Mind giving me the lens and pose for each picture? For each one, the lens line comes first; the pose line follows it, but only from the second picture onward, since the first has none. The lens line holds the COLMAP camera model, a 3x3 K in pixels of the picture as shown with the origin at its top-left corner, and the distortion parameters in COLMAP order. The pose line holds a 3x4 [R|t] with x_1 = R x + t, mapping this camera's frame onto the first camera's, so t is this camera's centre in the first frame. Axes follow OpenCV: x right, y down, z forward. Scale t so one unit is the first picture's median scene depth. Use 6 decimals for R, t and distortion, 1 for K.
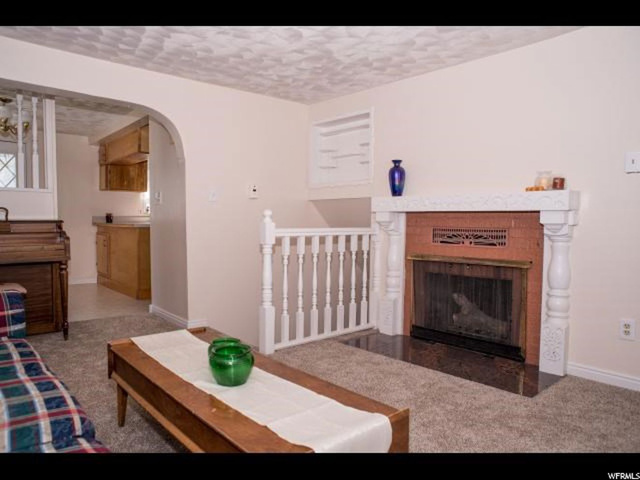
lens RADIAL K [[442.8, 0, 321.5], [0, 442.8, 240.3], [0, 0, 1]] dist [0.003005, 0.001023]
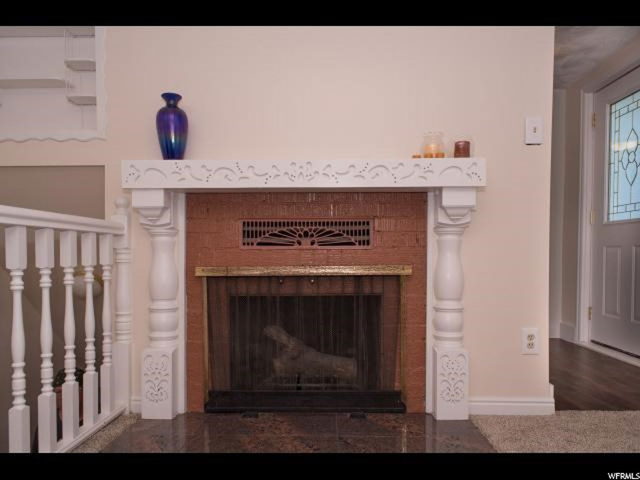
lens RADIAL K [[446.8, 0, 318.9], [0, 446.8, 274.6], [0, 0, 1]] dist [0.018772, -0.002845]
pose [[0.695436, -0.032931, 0.717833, -0.117362], [0.038280, 0.999229, 0.008755, 0.045269], [-0.717568, 0.021390, 0.696160, 0.542647]]
